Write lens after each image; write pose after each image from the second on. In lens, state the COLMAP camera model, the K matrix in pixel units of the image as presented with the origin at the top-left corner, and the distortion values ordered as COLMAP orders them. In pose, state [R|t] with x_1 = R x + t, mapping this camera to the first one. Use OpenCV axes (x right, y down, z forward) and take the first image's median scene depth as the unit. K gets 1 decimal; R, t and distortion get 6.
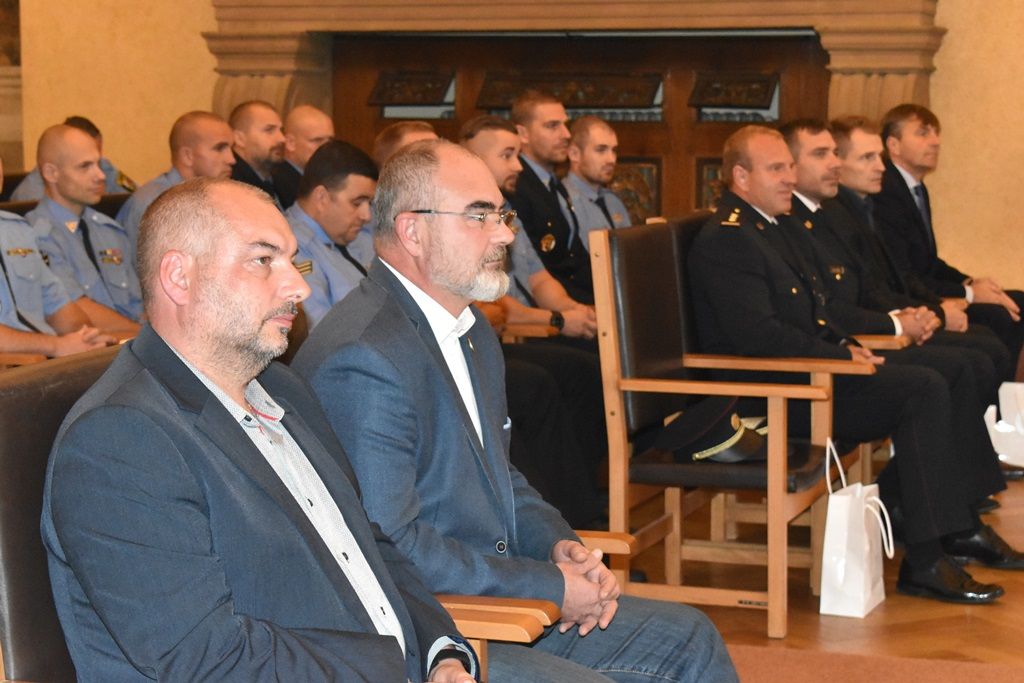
lens RADIAL K [[2455.8, 0, 506.1], [0, 2455.8, 339.2], [0, 0, 1]] dist [0.115457, 0.000000]
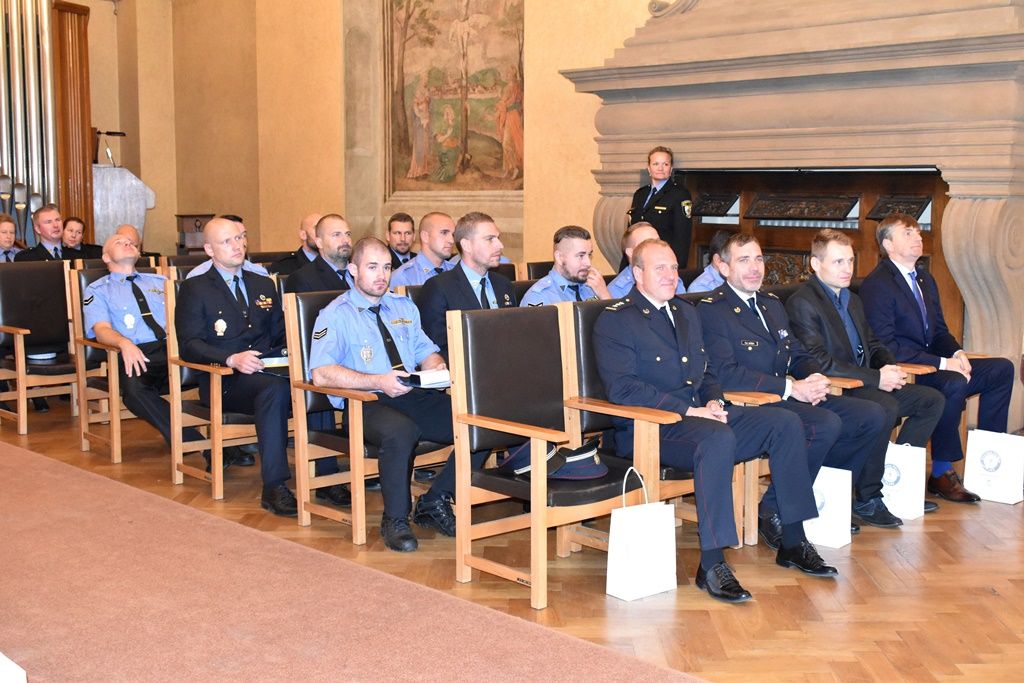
lens RADIAL K [[1355.2, 0, 491.8], [0, 1355.2, 369.2], [0, 0, 1]] dist [-0.035567, 0.000000]
pose [[0.884783, 0.061898, -0.461874, 0.263639], [-0.050348, 0.998035, 0.037303, -0.025413], [0.463275, -0.009750, 0.886161, 0.191345]]
